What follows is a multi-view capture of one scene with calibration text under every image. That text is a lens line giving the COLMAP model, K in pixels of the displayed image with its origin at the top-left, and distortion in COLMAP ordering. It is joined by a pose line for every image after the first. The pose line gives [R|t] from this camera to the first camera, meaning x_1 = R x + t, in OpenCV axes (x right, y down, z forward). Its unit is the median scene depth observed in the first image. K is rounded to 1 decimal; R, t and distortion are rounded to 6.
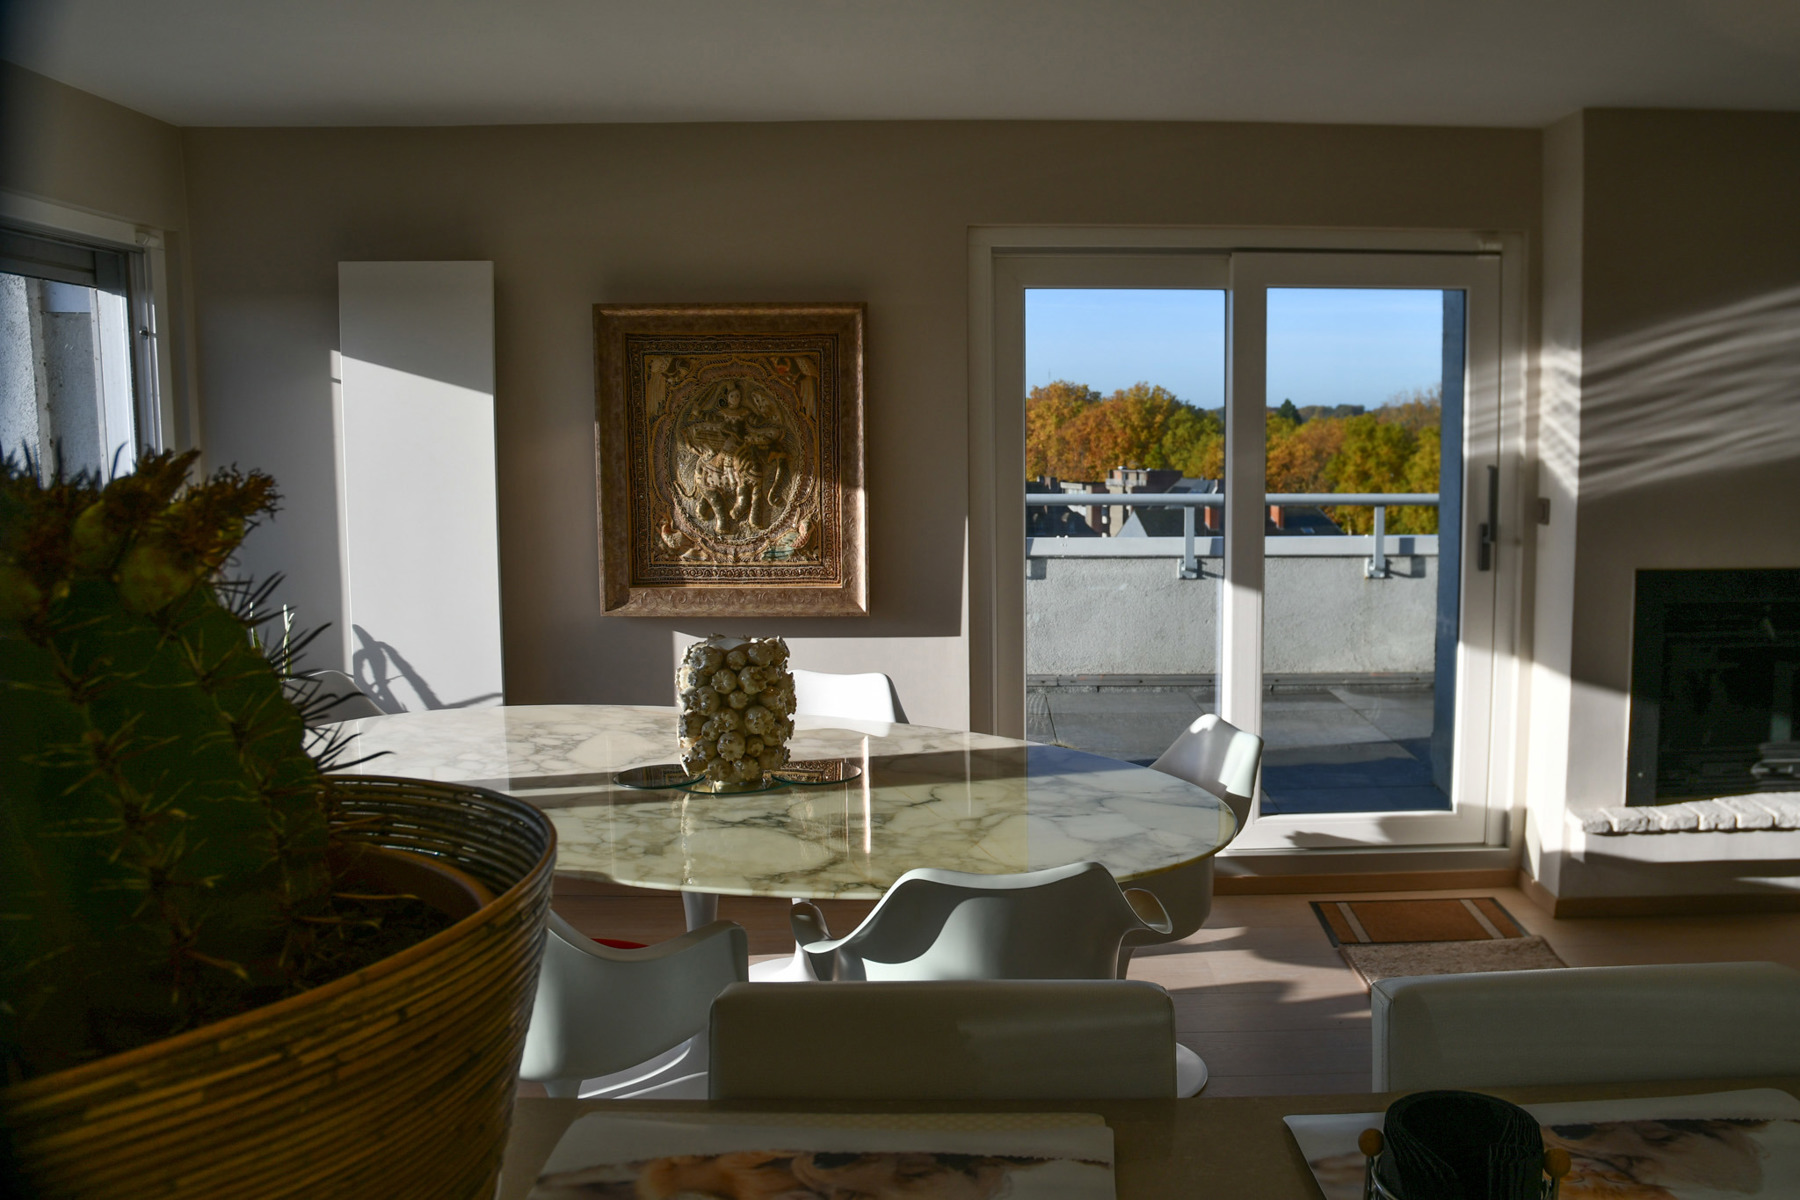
lens RADIAL K [[1458.5, 0, 992.8], [0, 1458.5, 577.3], [0, 0, 1]] dist [-0.162394, 0.203692]
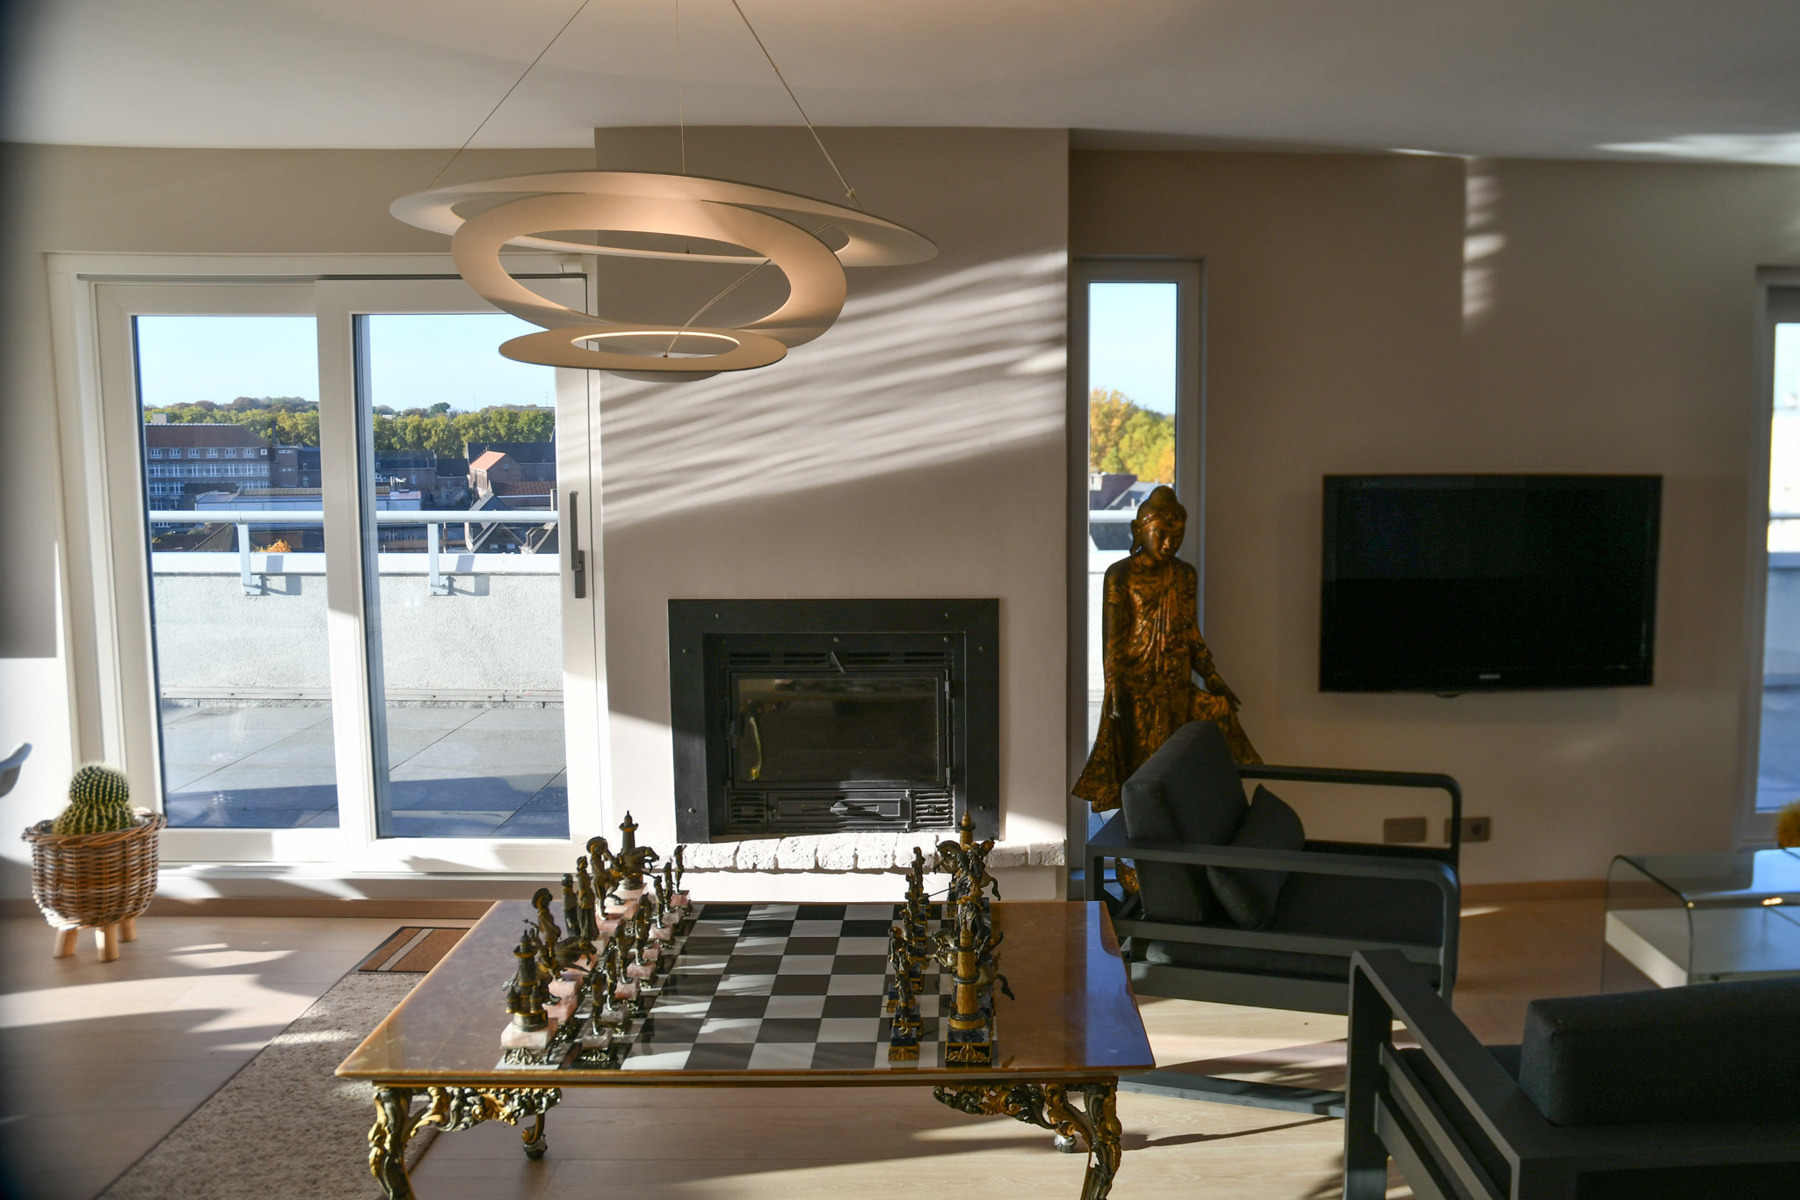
lens RADIAL K [[1458.5, 0, 992.8], [0, 1458.5, 577.3], [0, 0, 1]] dist [-0.162394, 0.203692]
pose [[0.999886, 0.008222, -0.012684, 0.658278], [-0.008268, 0.999959, -0.003609, -0.017731], [0.012654, 0.003714, 0.999913, 0.017619]]
